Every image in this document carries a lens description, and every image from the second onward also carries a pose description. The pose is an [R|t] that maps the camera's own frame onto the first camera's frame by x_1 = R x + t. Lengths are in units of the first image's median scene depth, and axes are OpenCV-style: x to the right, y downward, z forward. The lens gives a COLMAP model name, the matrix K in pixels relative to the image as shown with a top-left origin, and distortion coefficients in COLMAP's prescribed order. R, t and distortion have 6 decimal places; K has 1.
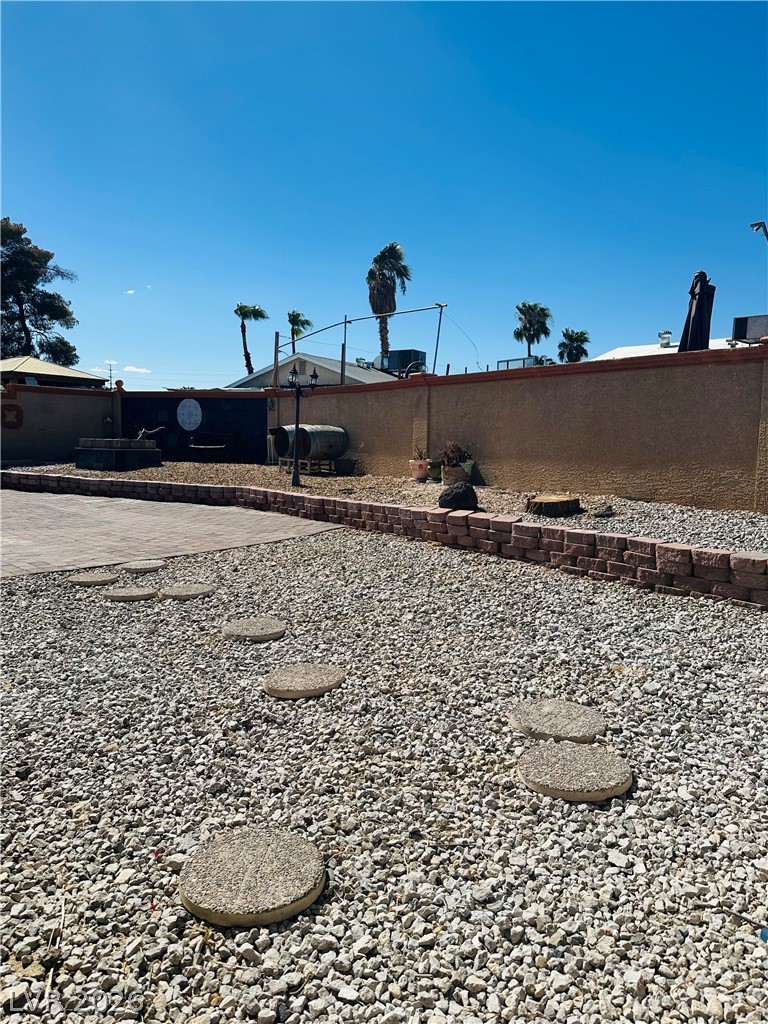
lens RADIAL K [[717.1, 0, 385.6], [0, 717.1, 515.9], [0, 0, 1]] dist [0.137343, -0.257385]
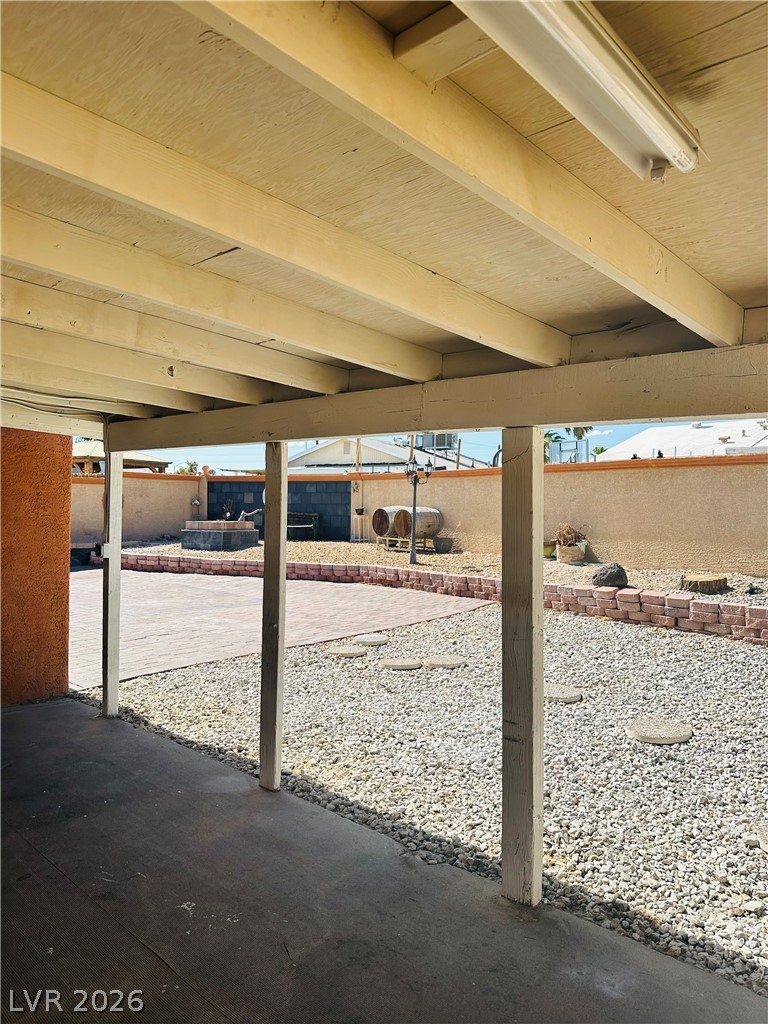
lens RADIAL K [[719.3, 0, 386.6], [0, 719.3, 517.1], [0, 0, 1]] dist [0.096962, -0.153596]
pose [[0.999850, -0.009854, 0.014261, -0.171944], [0.011147, 0.995542, -0.093661, -0.010175], [-0.013274, 0.093806, 0.995502, -0.091850]]
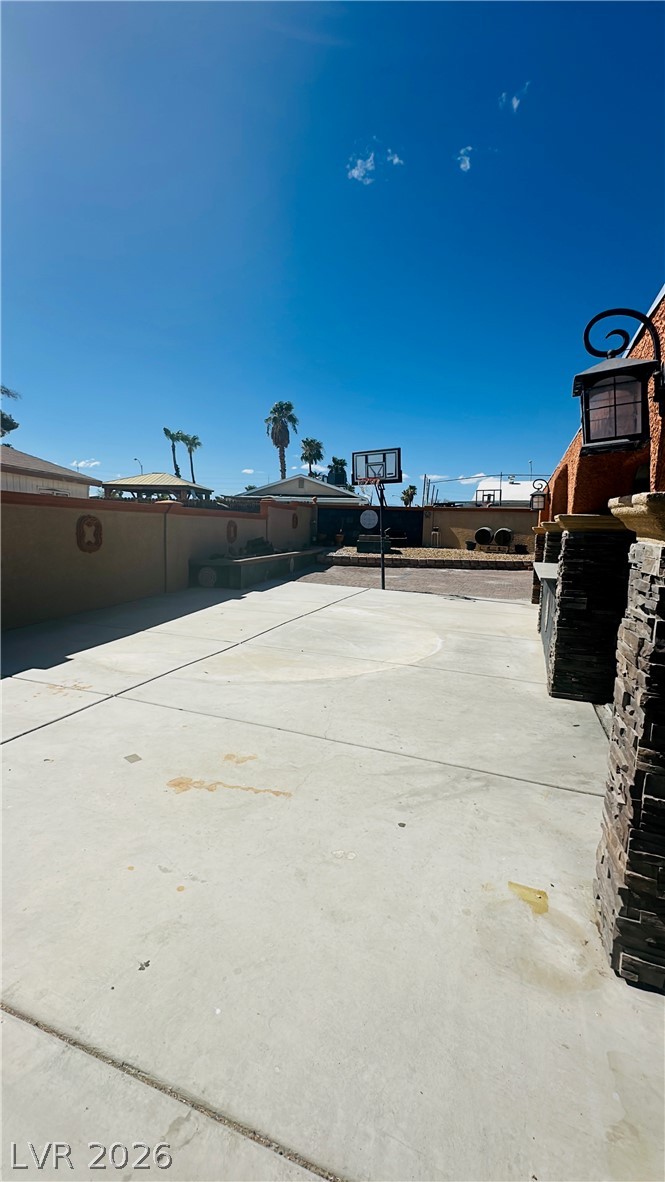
lens RADIAL K [[497.9, 0, 331.7], [0, 497.9, 592.5], [0, 0, 1]] dist [-0.000123, -0.000132]
pose [[0.902679, -0.056904, 0.426535, -1.229710], [0.040616, 0.998060, 0.047194, -0.037282], [-0.428393, -0.025276, 0.903239, -0.037731]]
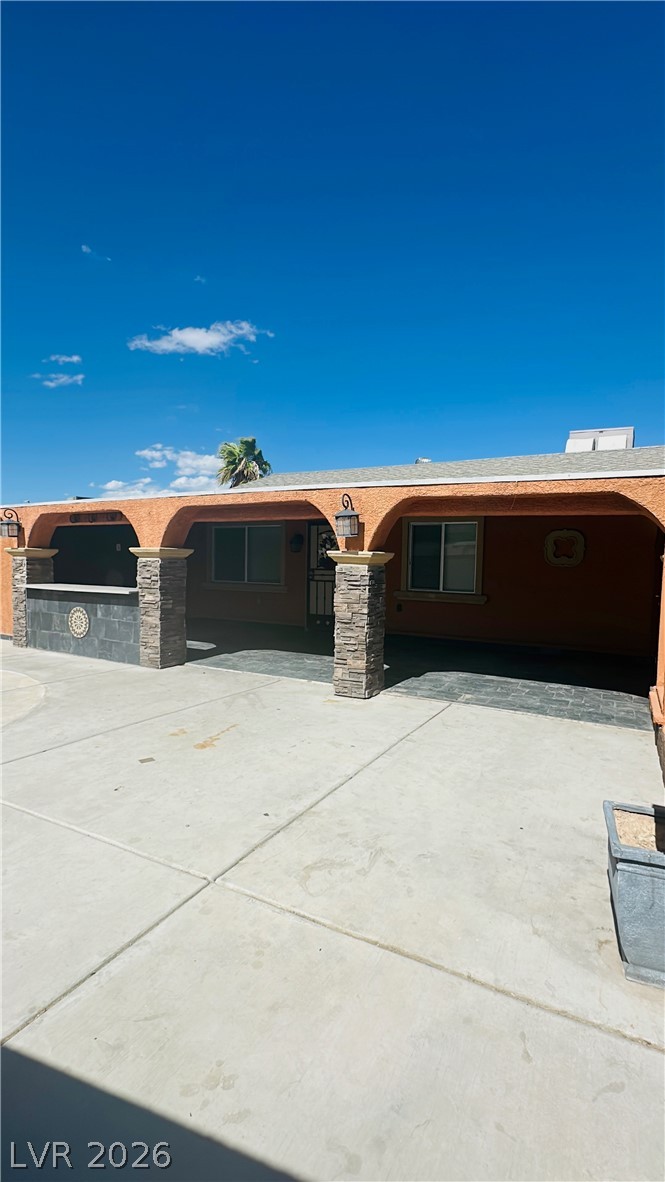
lens RADIAL K [[537.7, 0, 327.3], [0, 537.7, 591.7], [0, 0, 1]] dist [-0.001447, -0.000131]
pose [[-0.284420, -0.086216, 0.954815, -1.526423], [0.076387, 0.990744, 0.112214, -0.071296], [-0.955652, 0.104851, -0.275201, 0.189420]]
